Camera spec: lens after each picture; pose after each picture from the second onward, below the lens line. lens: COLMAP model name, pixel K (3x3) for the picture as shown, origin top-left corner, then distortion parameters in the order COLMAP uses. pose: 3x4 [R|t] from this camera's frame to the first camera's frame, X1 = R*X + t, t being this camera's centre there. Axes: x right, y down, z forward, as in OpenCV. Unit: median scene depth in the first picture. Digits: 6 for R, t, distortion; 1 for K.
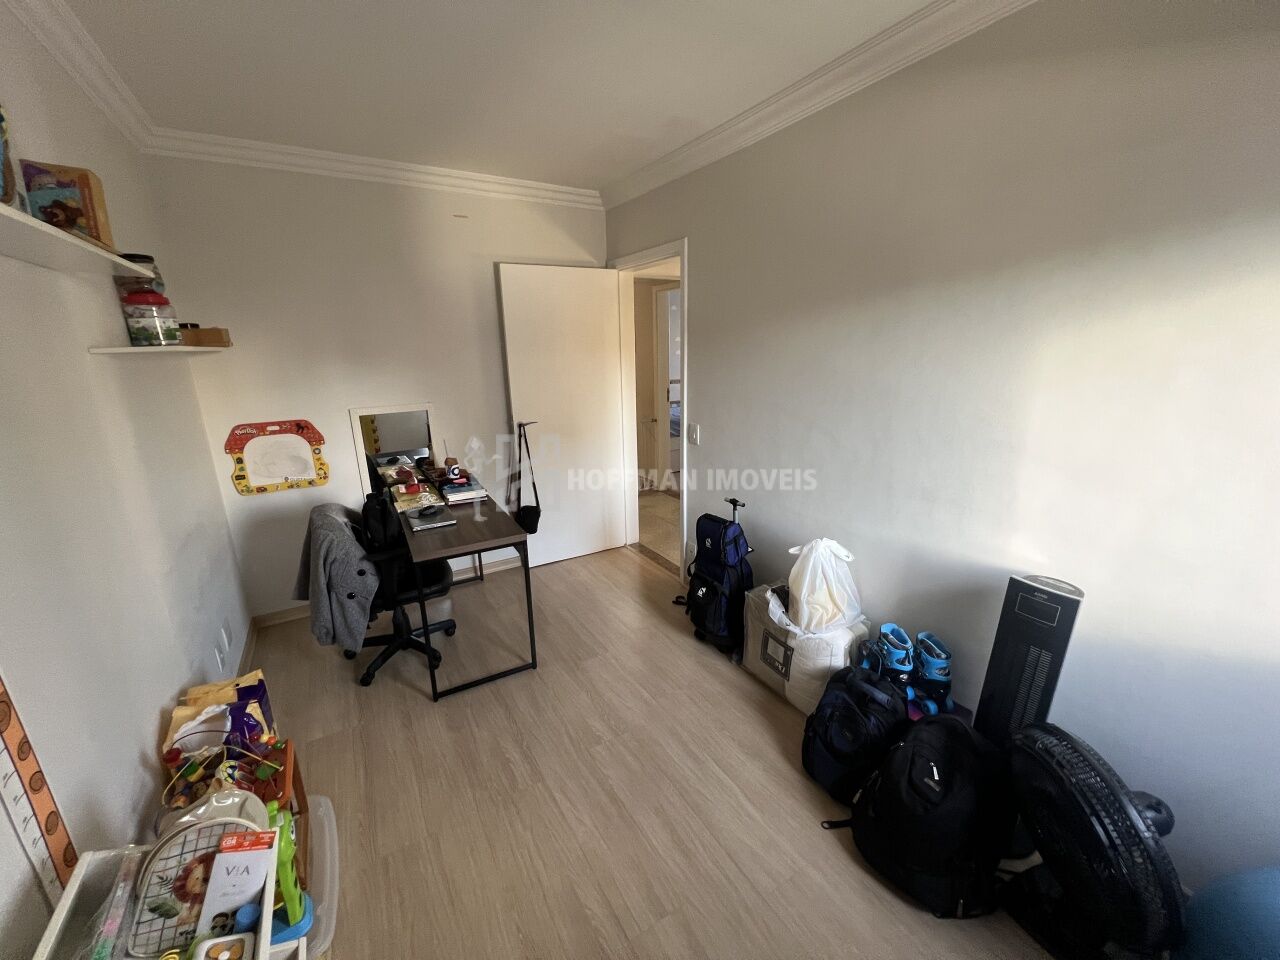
lens RADIAL K [[514.5, 0, 641.7], [0, 514.5, 482.3], [0, 0, 1]] dist [0.003454, 0.000231]
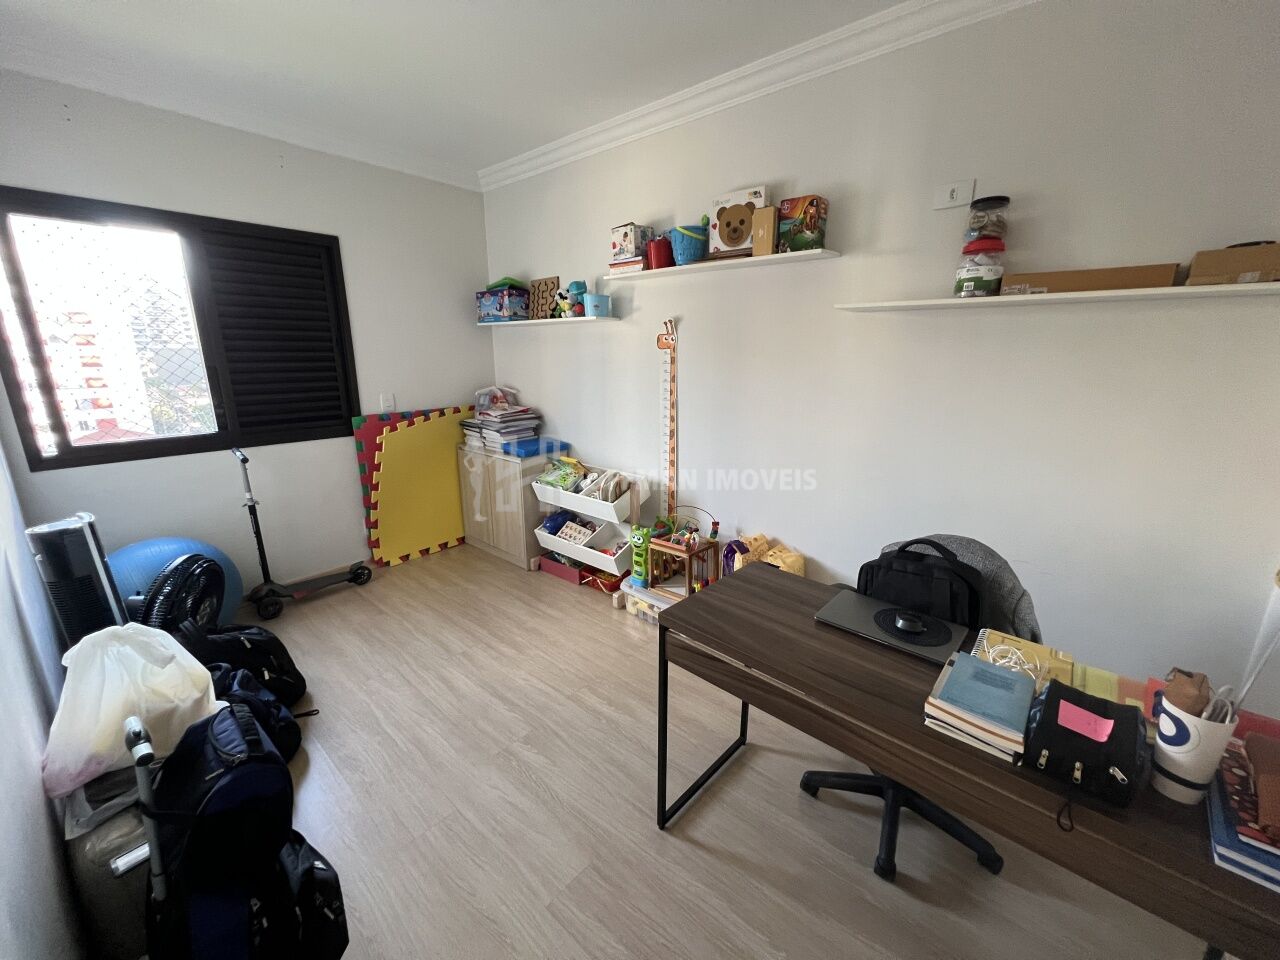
lens RADIAL K [[514.5, 0, 641.7], [0, 514.5, 482.3], [0, 0, 1]] dist [0.003454, 0.000231]
pose [[-0.952791, 0.089650, -0.290091, -0.063853], [-0.068212, 0.867793, 0.492222, -0.412096], [0.295867, 0.488772, -0.820710, 1.835227]]
